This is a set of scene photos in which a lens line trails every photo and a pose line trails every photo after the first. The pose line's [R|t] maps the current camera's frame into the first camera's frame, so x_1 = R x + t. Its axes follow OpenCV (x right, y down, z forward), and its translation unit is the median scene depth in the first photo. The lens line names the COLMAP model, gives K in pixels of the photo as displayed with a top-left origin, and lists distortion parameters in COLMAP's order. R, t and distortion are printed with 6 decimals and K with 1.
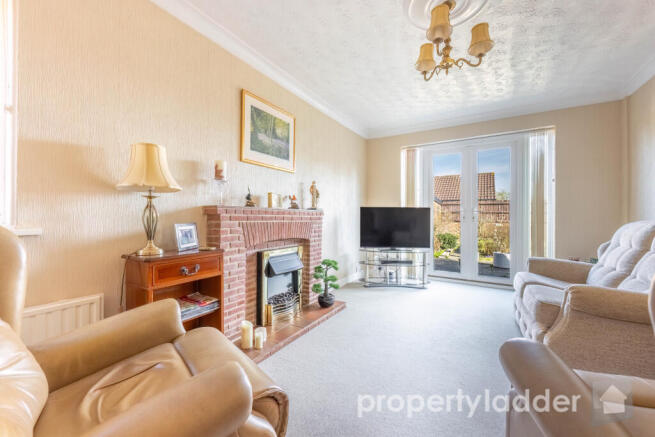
lens RADIAL K [[263.5, 0, 325.8], [0, 263.5, 216.2], [0, 0, 1]] dist [0.013885, -0.004341]
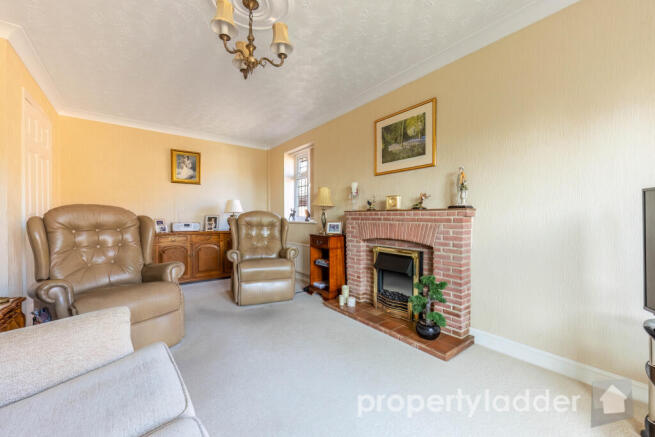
lens RADIAL K [[263.5, 0, 327.0], [0, 263.5, 218.7], [0, 0, 1]] dist [0.013885, -0.004341]
pose [[-0.359344, 0.007924, -0.933172, 0.943745], [0.004831, 0.999966, 0.006631, -0.003691], [0.933193, -0.002125, -0.359370, 1.176690]]
